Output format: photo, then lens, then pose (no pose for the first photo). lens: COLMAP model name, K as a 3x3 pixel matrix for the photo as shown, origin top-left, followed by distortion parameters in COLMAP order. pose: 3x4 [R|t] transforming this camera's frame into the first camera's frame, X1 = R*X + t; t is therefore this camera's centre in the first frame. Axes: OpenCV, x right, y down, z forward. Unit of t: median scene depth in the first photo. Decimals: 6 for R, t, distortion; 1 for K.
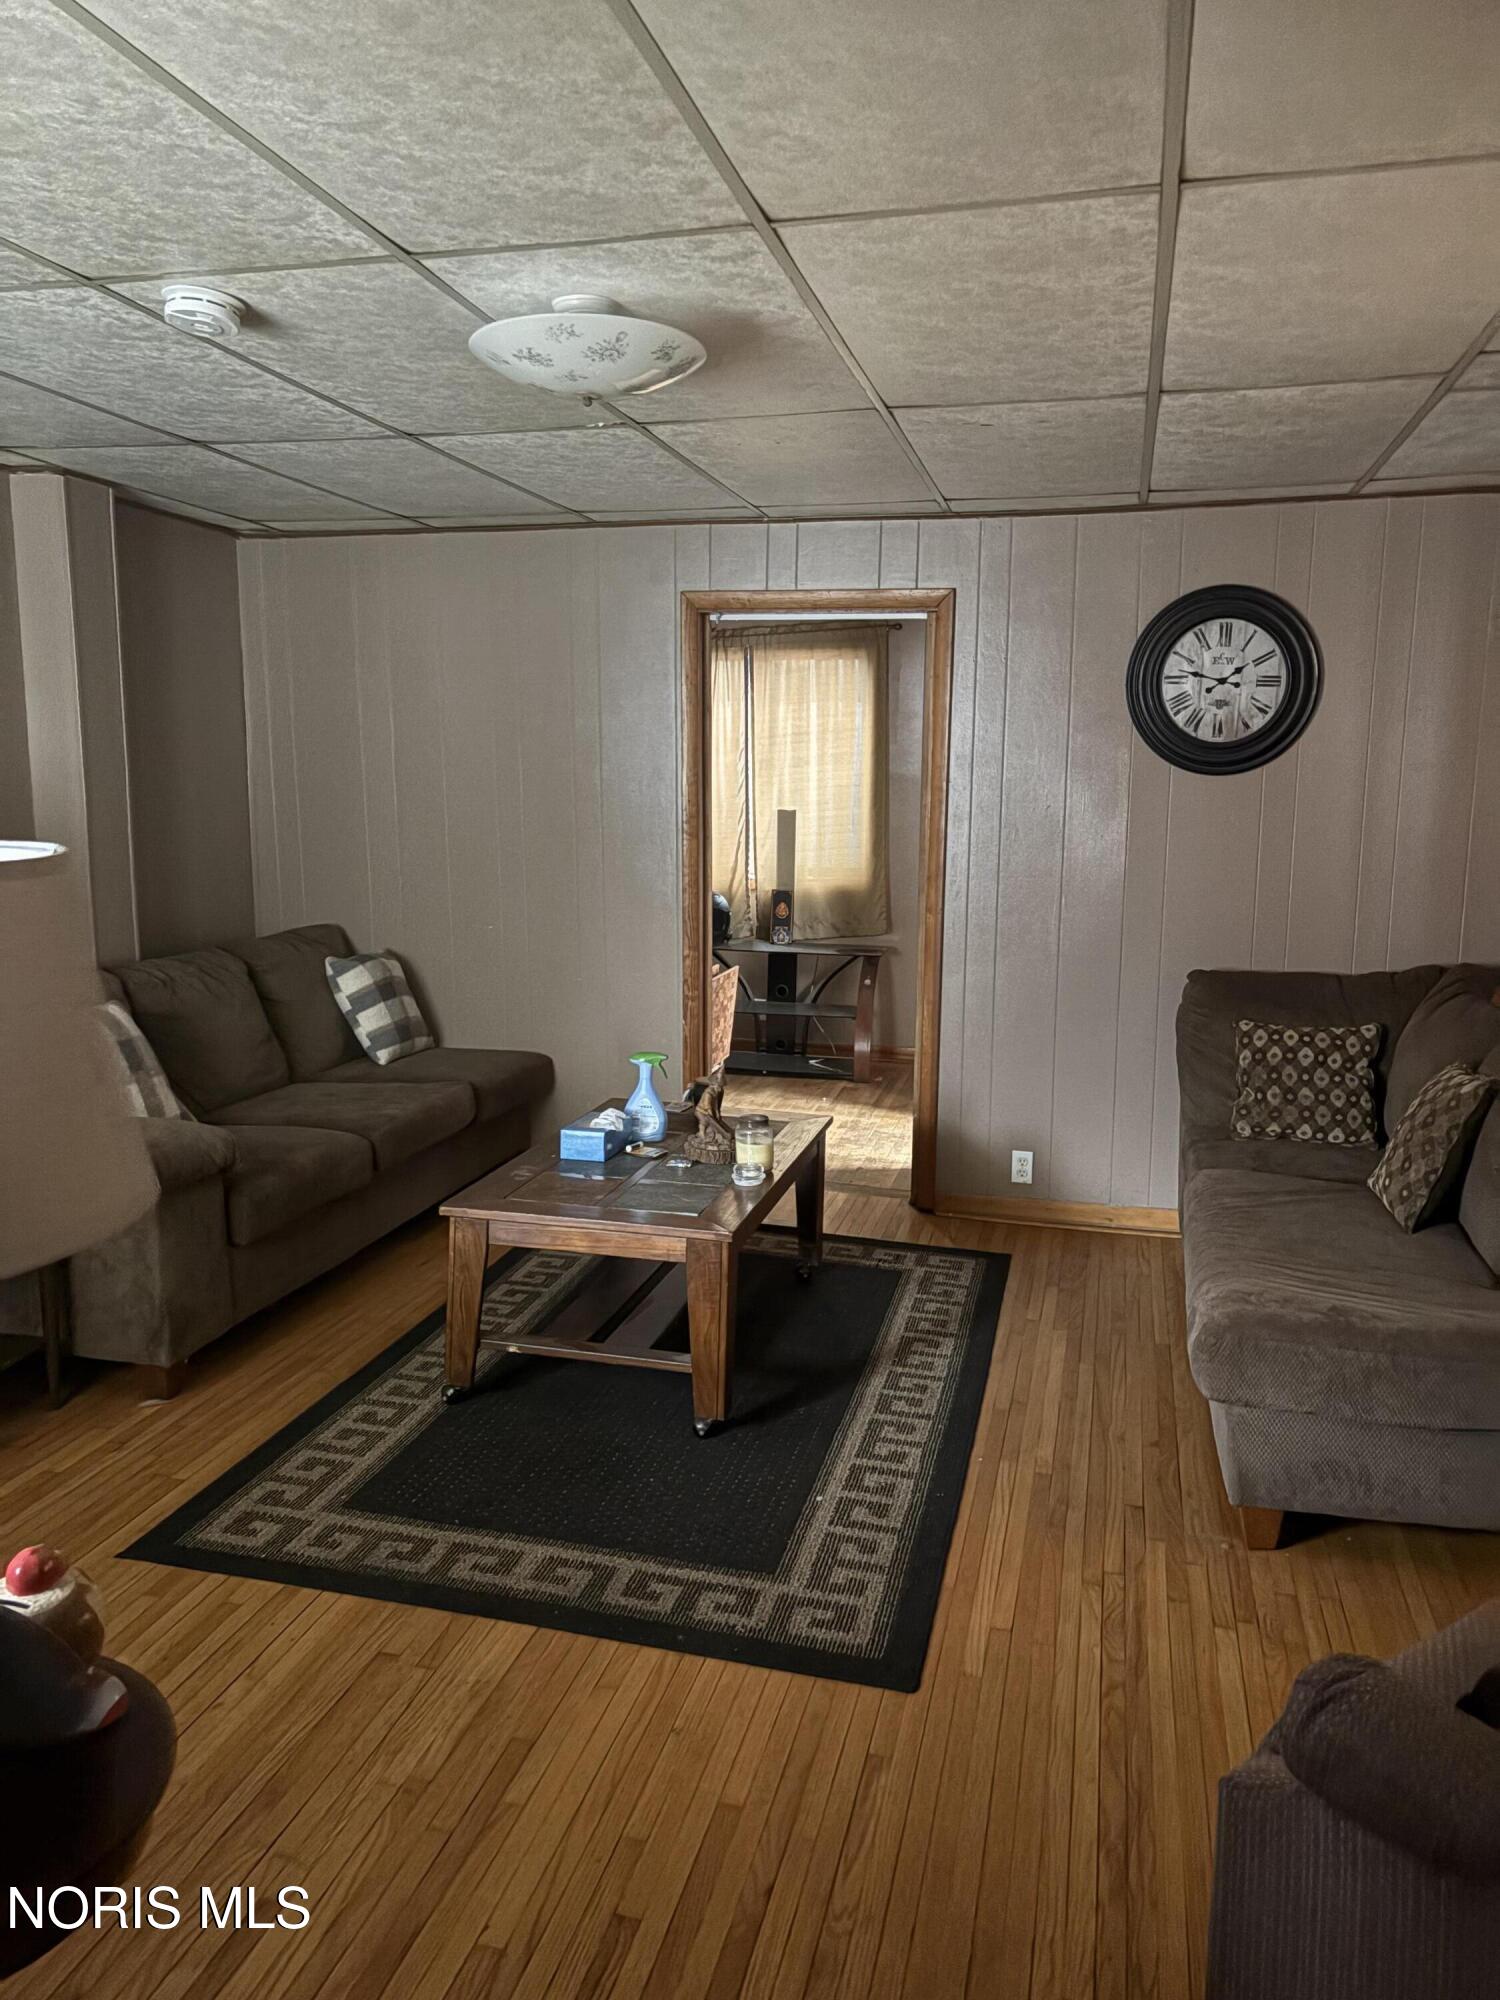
lens RADIAL K [[1522.5, 0, 742.9], [0, 1522.5, 1028.9], [0, 0, 1]] dist [0.069749, -0.070742]
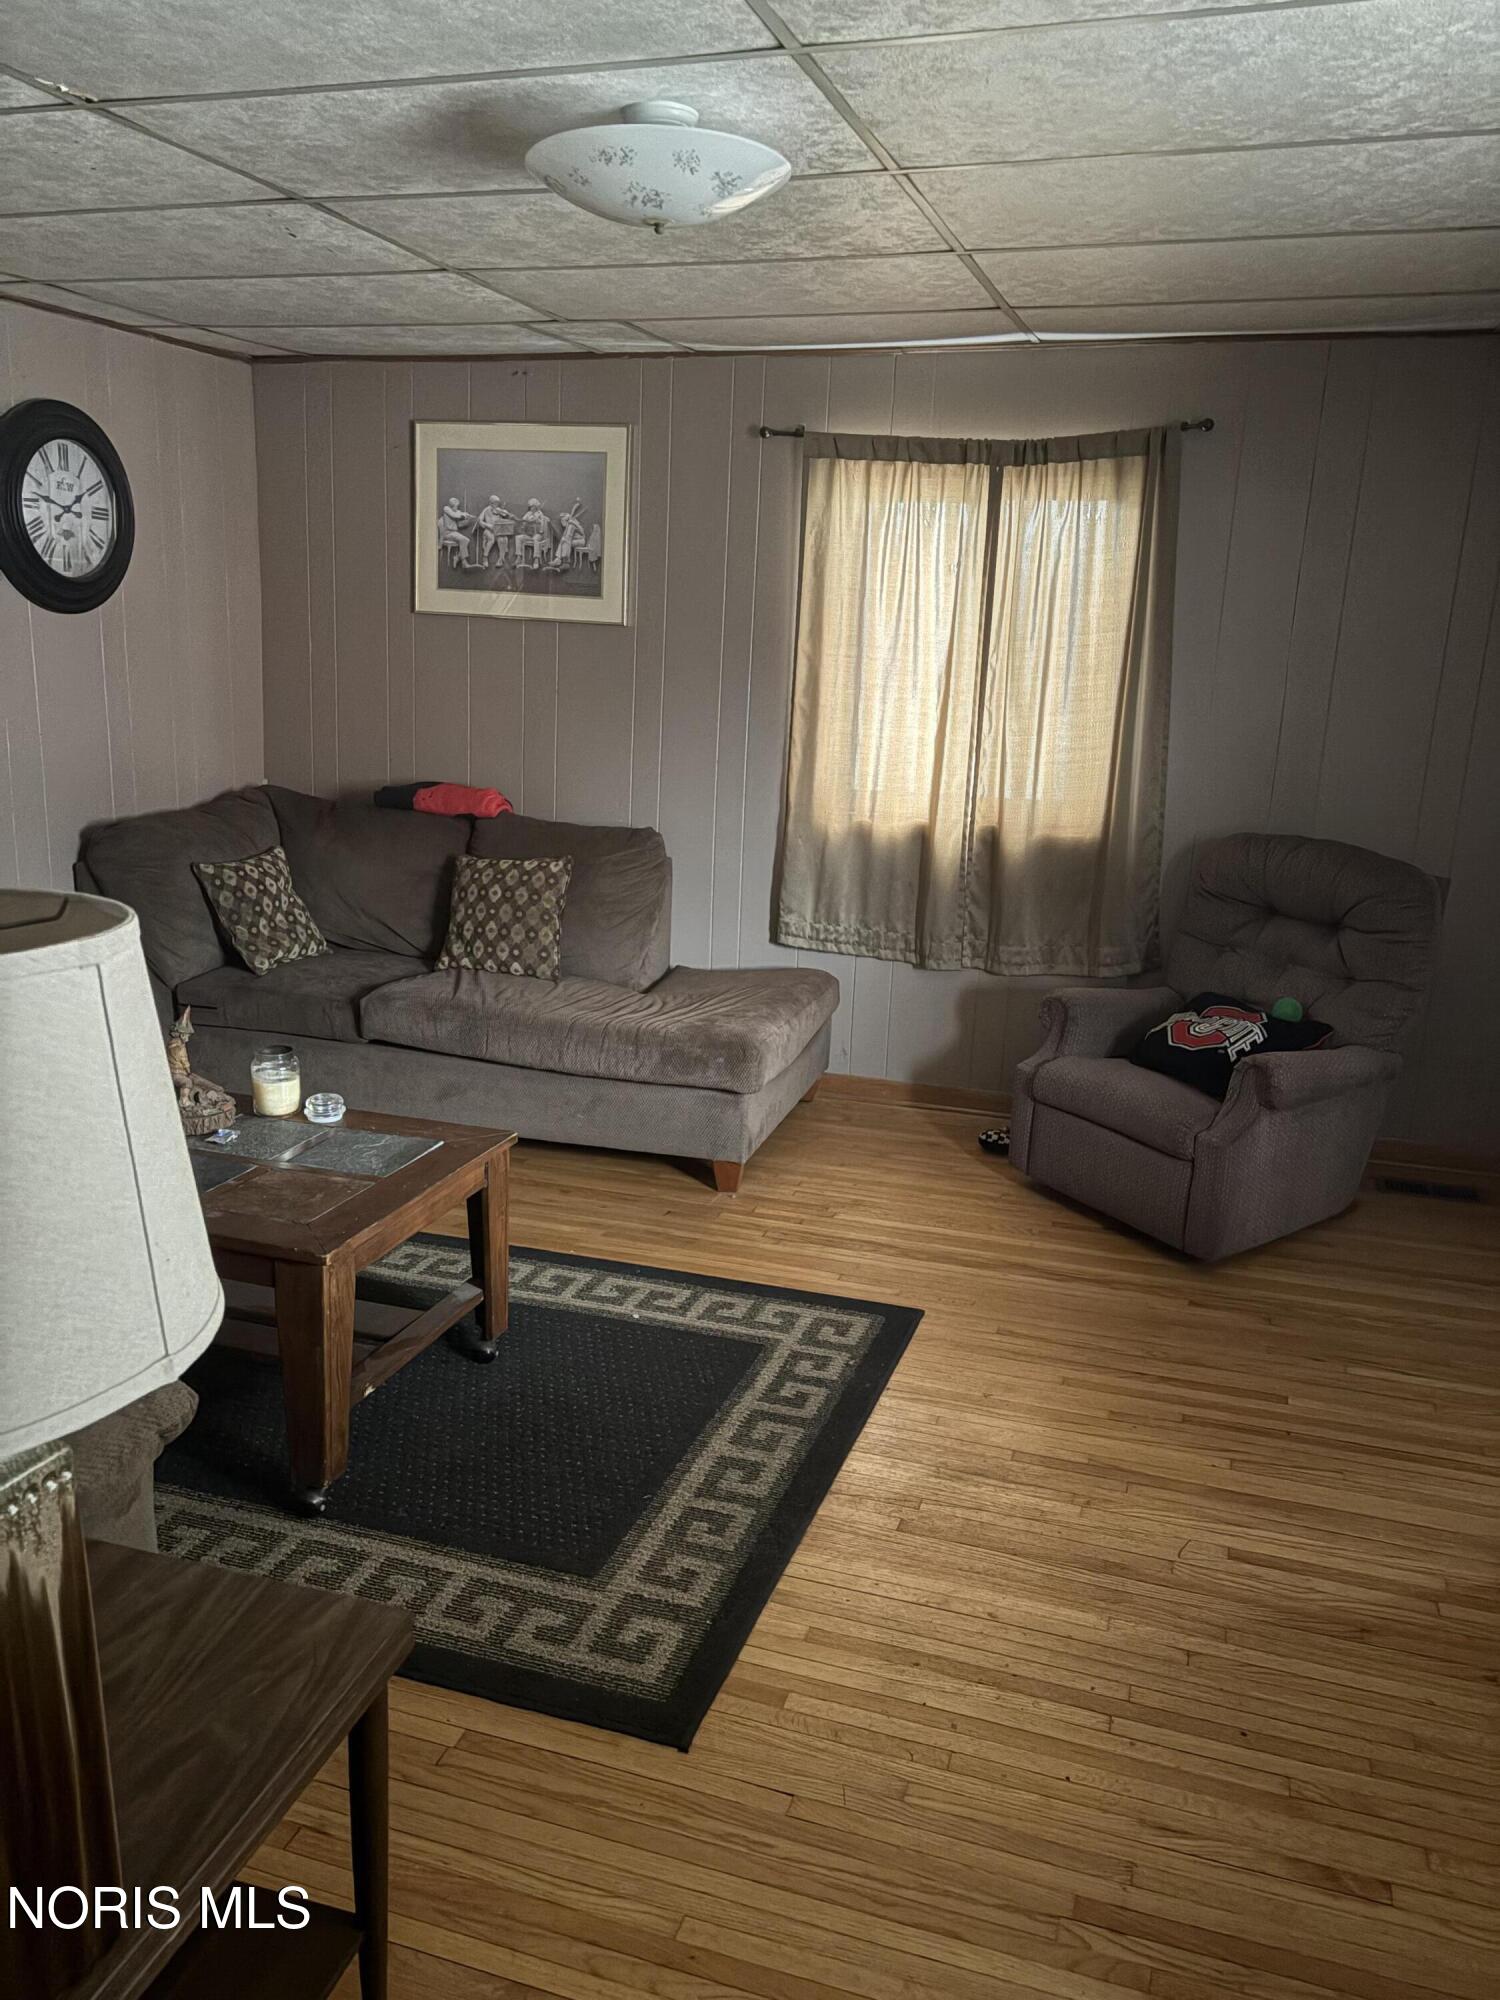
lens RADIAL K [[1522.5, 0, 742.9], [0, 1522.5, 1028.9], [0, 0, 1]] dist [0.069749, -0.070742]
pose [[0.043064, -0.257294, 0.965373, -0.995639], [0.126744, 0.959869, 0.250173, -0.163223], [-0.991000, 0.111582, 0.073947, 0.857744]]
